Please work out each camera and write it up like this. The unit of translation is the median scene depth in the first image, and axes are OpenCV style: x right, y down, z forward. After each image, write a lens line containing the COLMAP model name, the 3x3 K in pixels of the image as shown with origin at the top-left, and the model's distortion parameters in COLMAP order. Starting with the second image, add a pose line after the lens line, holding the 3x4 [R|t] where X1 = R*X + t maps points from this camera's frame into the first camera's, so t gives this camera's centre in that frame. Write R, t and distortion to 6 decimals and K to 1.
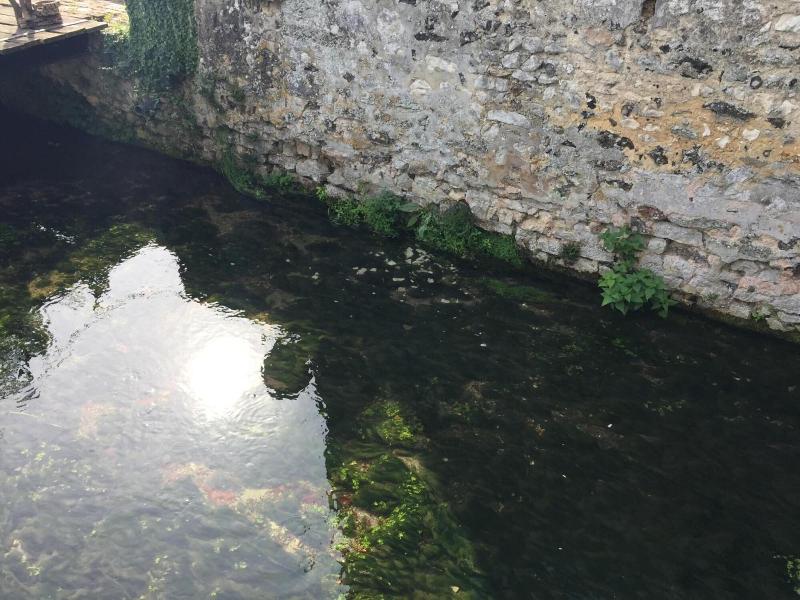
lens RADIAL K [[707.2, 0, 401.1], [0, 707.2, 296.8], [0, 0, 1]] dist [0.056333, -0.027250]
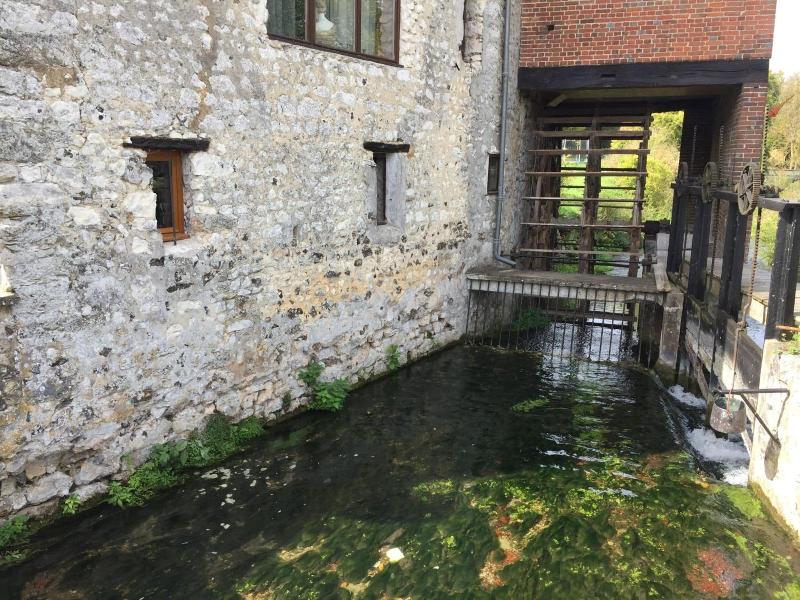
lens RADIAL K [[707.2, 0, 401.6], [0, 707.2, 300.1], [0, 0, 1]] dist [0.056333, -0.027250]
pose [[-0.008292, -0.190752, 0.981603, -1.064437], [0.545484, 0.821856, 0.164317, -0.323676], [-0.838080, 0.536811, 0.097237, 0.563744]]
